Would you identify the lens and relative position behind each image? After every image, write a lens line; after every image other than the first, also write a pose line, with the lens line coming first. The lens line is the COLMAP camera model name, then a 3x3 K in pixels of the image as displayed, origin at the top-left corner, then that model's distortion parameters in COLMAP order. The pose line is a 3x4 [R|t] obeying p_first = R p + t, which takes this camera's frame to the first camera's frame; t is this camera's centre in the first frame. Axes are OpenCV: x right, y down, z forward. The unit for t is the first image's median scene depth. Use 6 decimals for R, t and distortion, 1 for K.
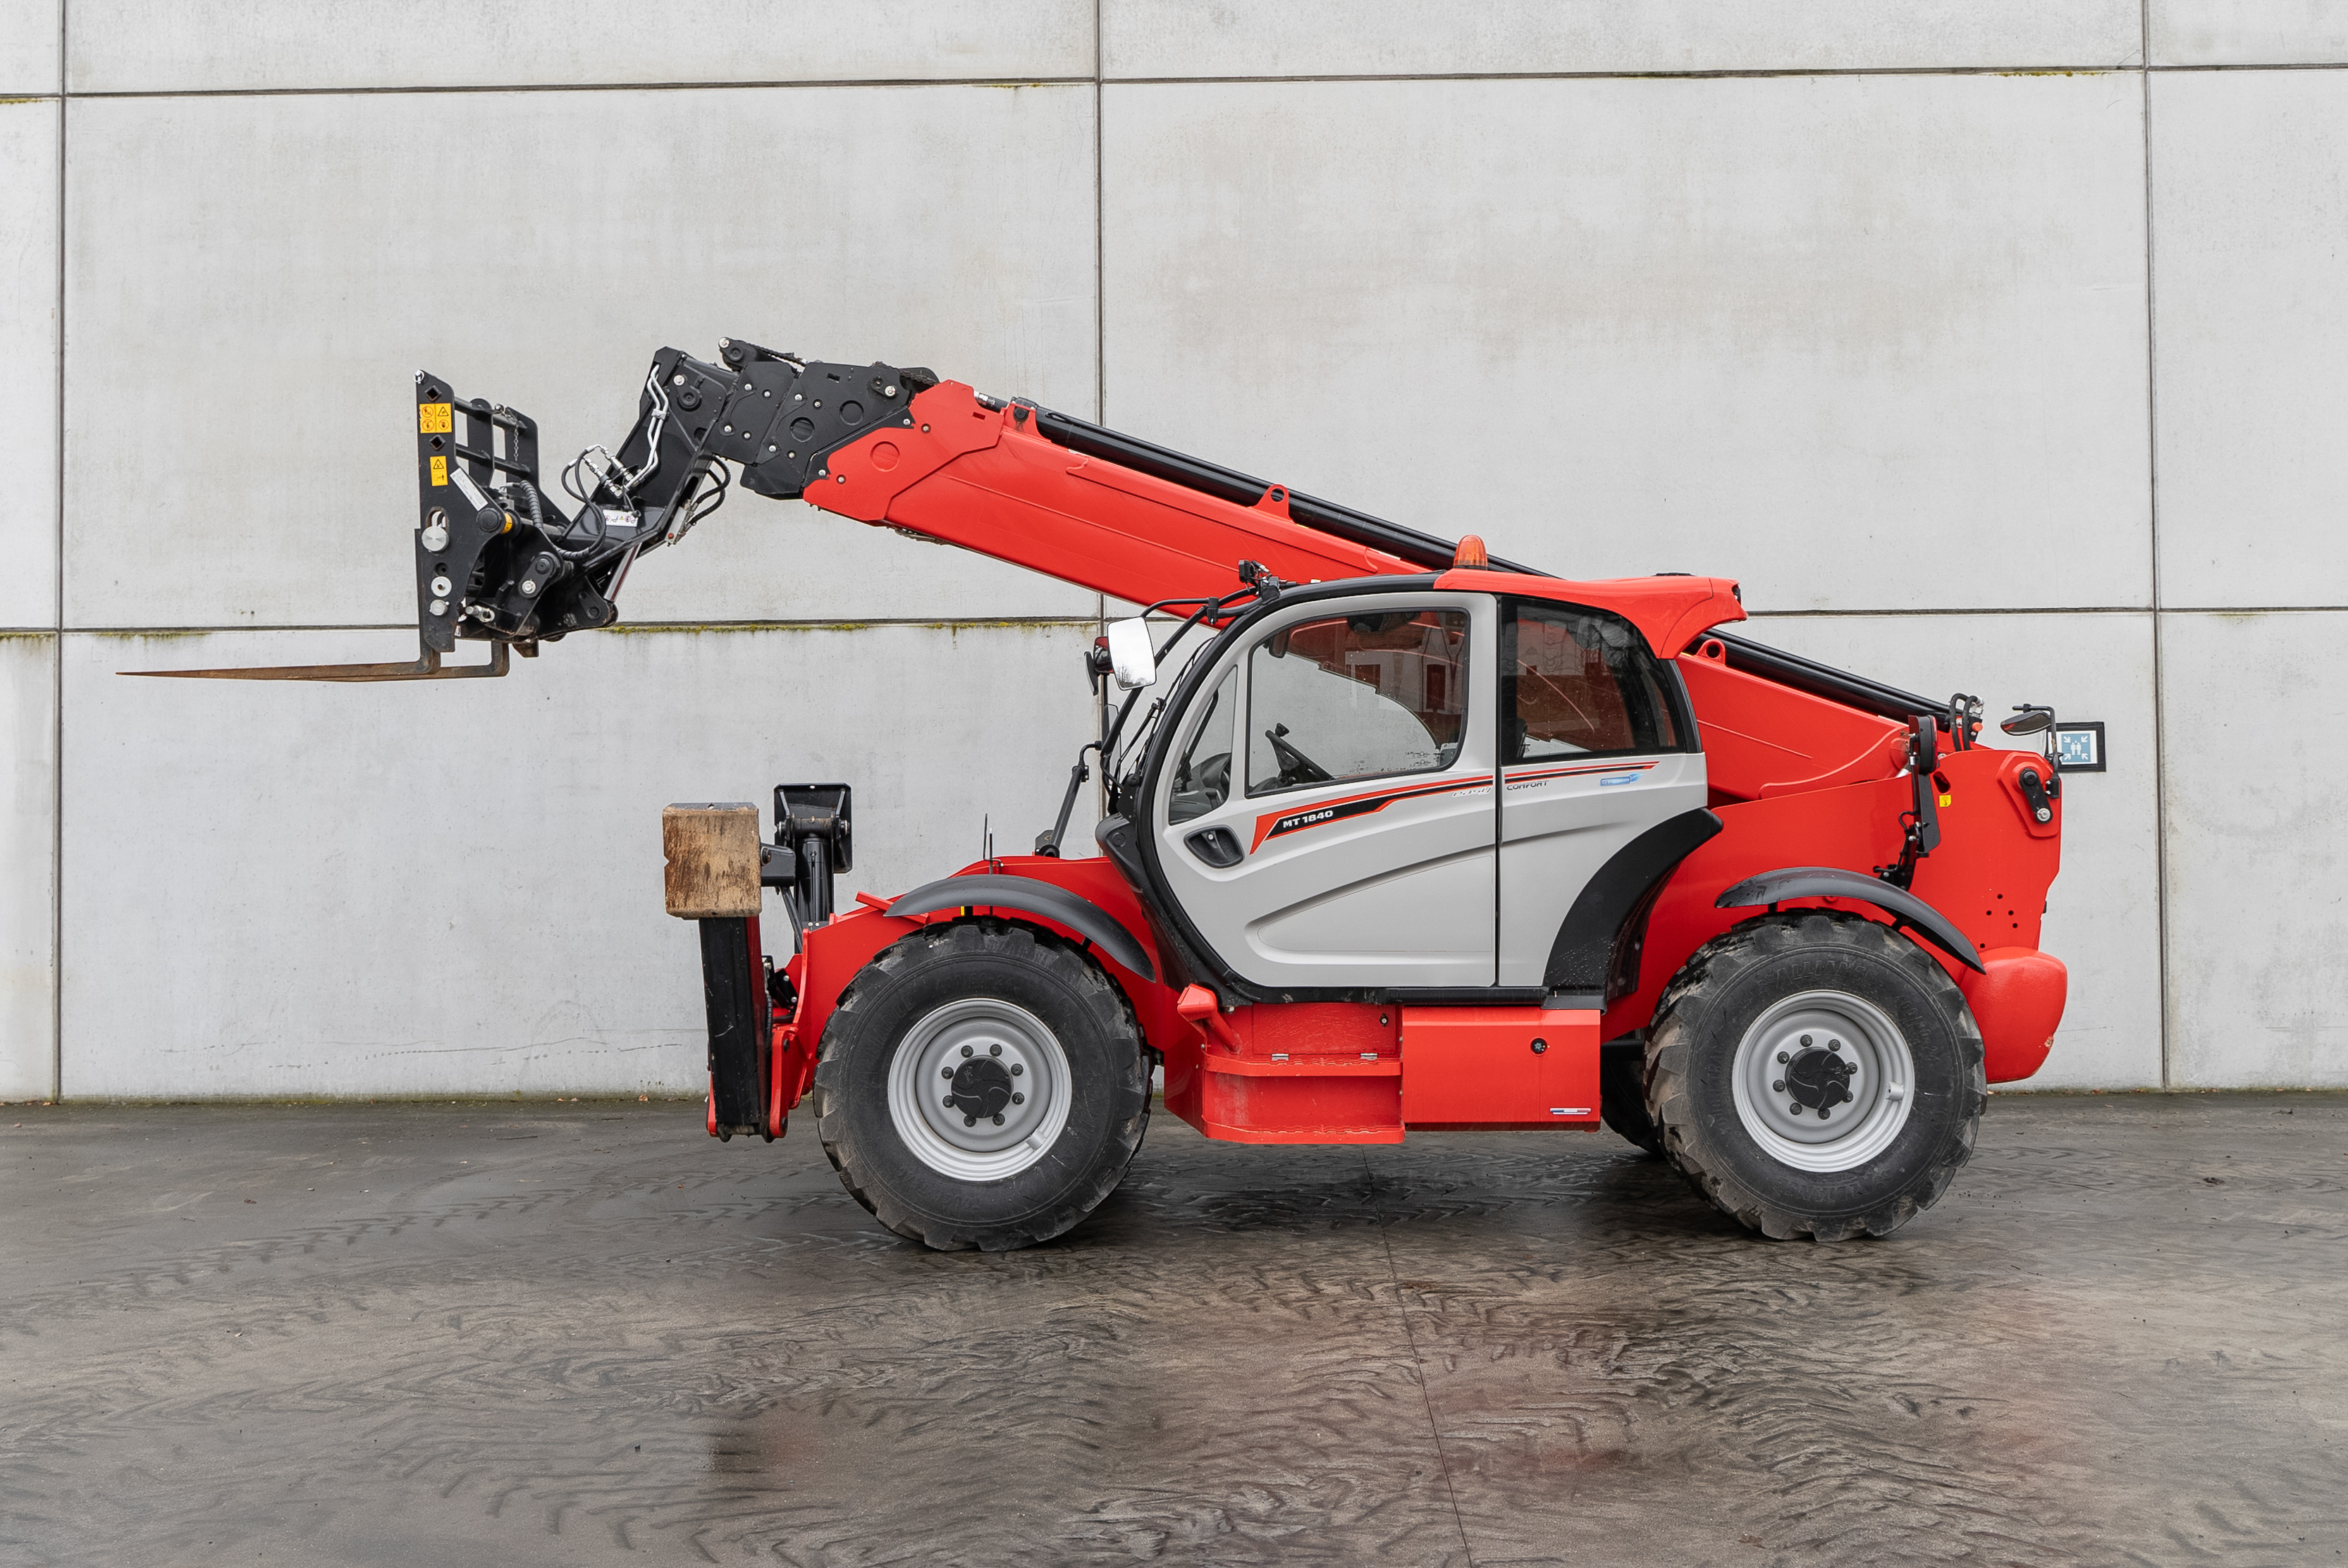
lens RADIAL K [[2402.6, 0, 1248.4], [0, 2402.6, 769.0], [0, 0, 1]] dist [-0.003472, -0.005753]
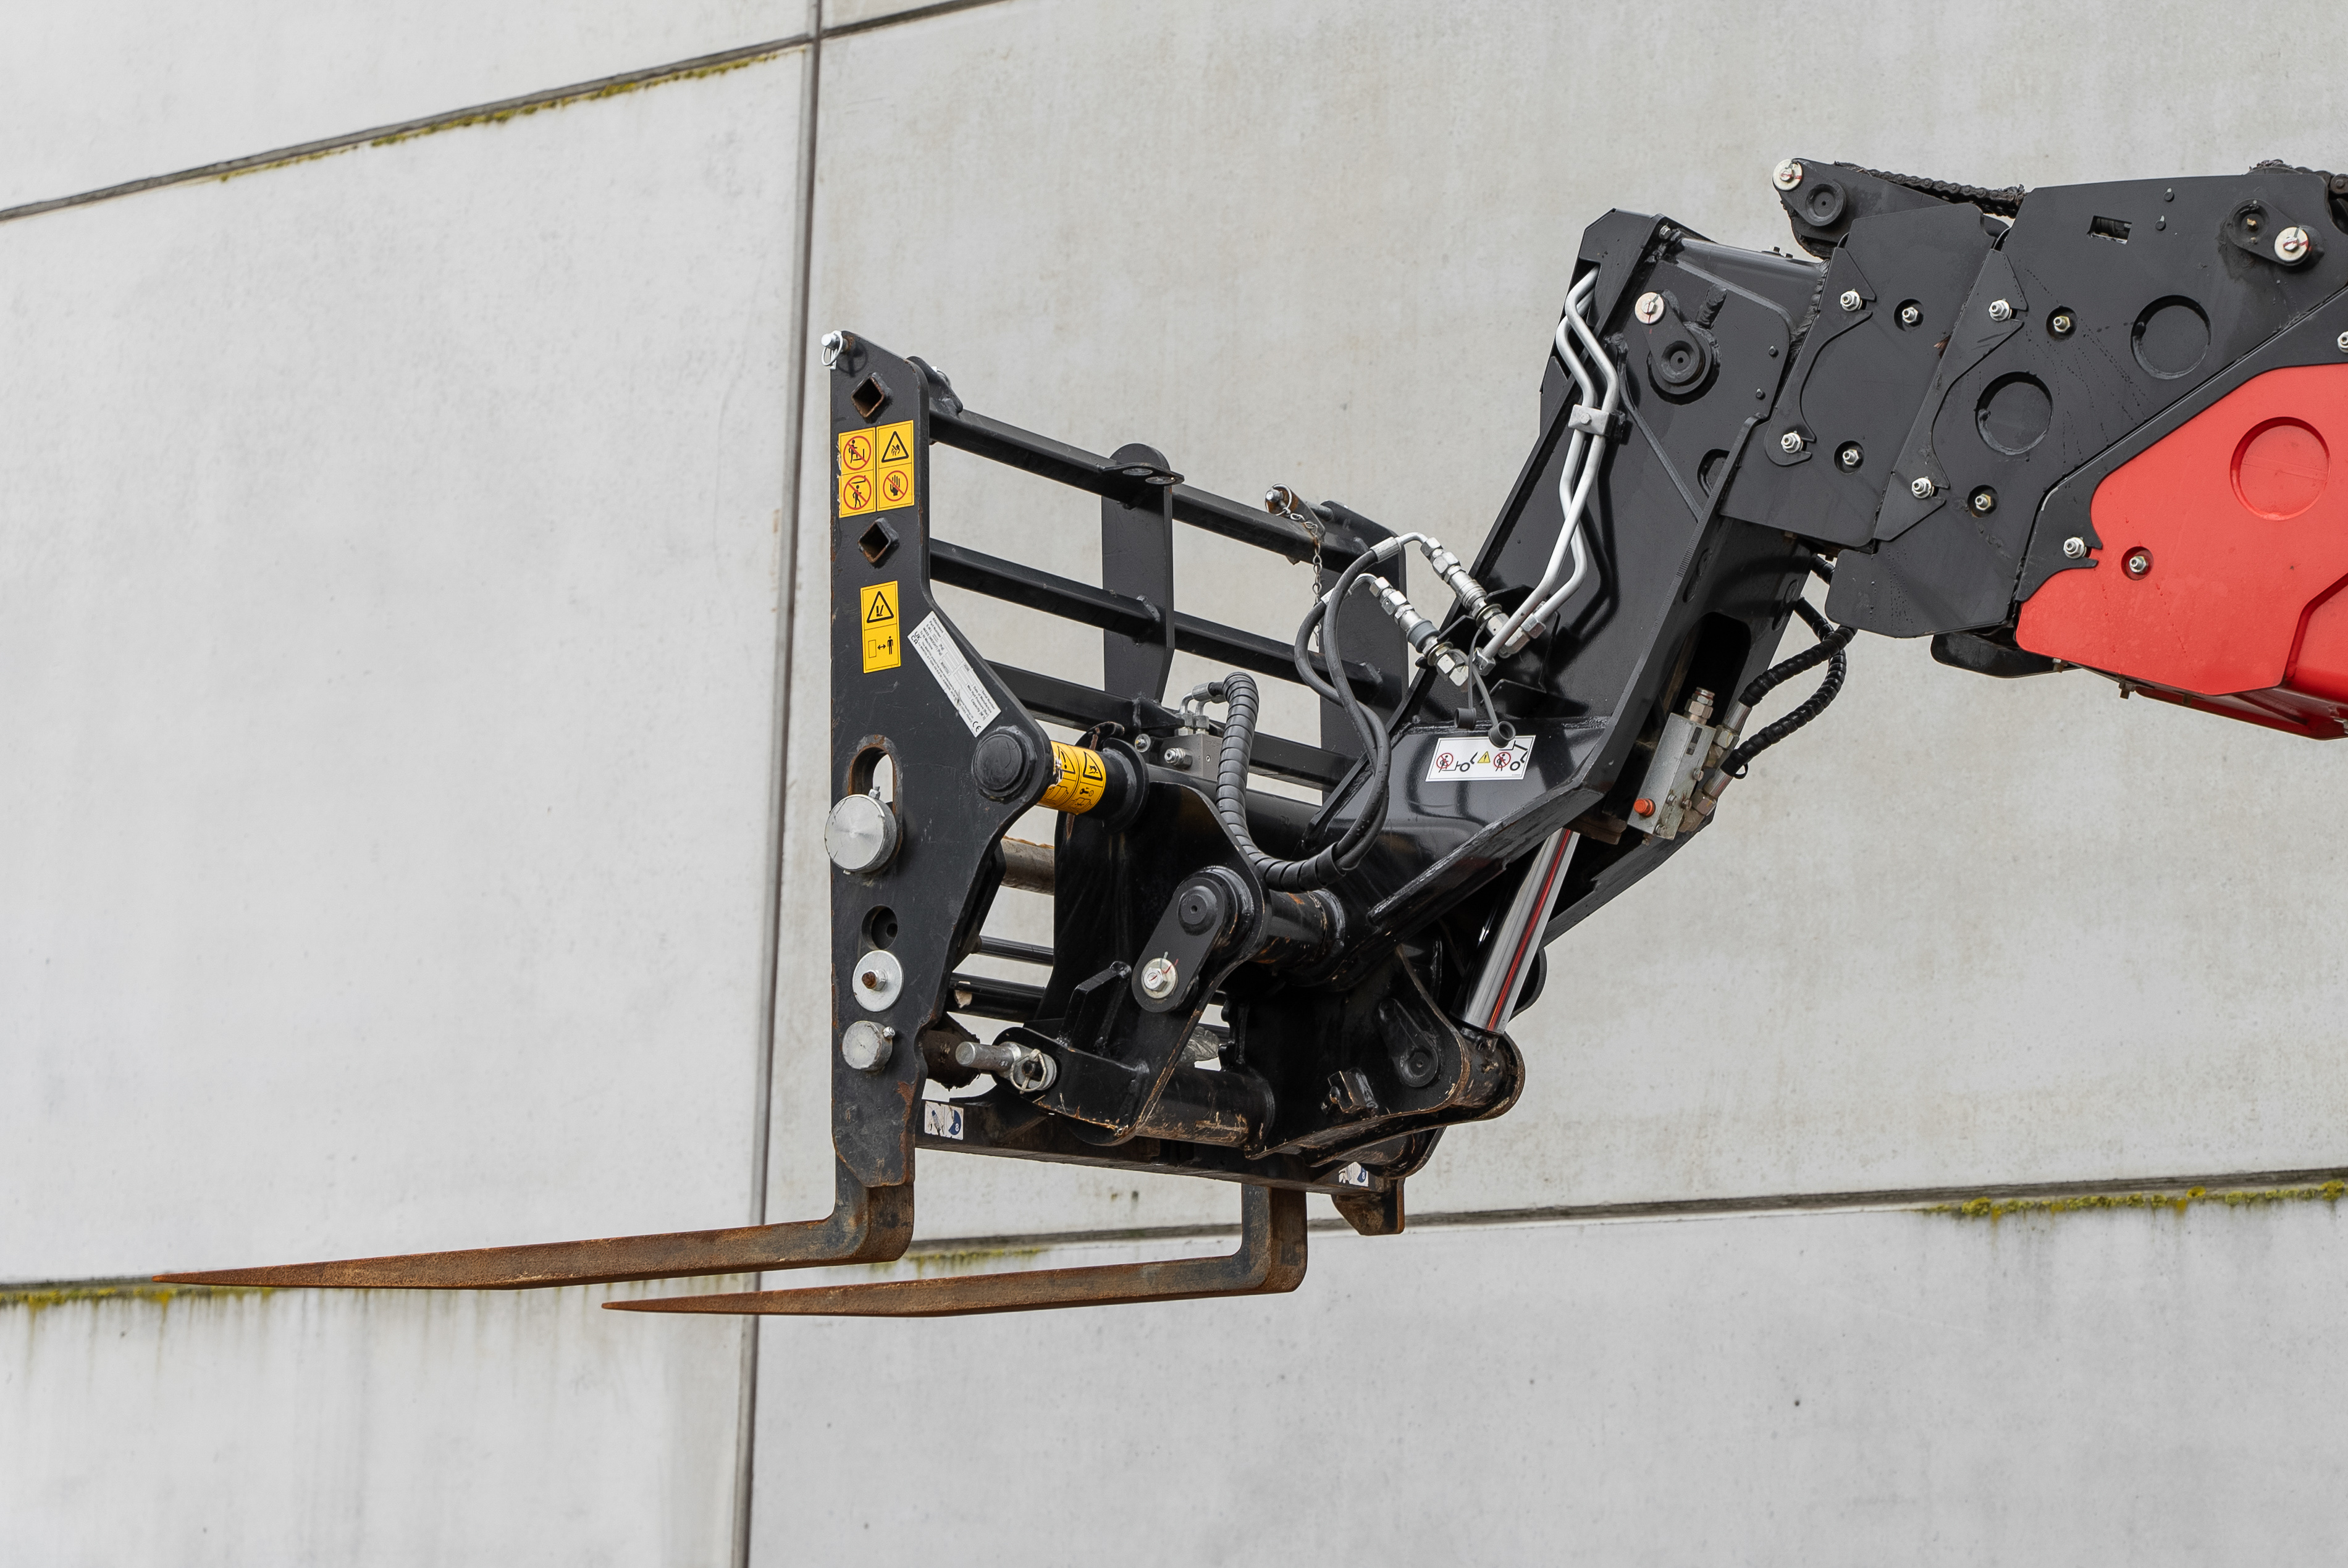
lens RADIAL K [[4731.0, 0, 1327.8], [0, 4731.0, 783.1], [0, 0, 1]] dist [0.001674, 0.010187]
pose [[0.844680, -0.079285, -0.529368, 0.038527], [-0.017992, 0.984205, -0.176117, 0.006145], [0.534970, 0.158287, 0.829911, 0.387344]]
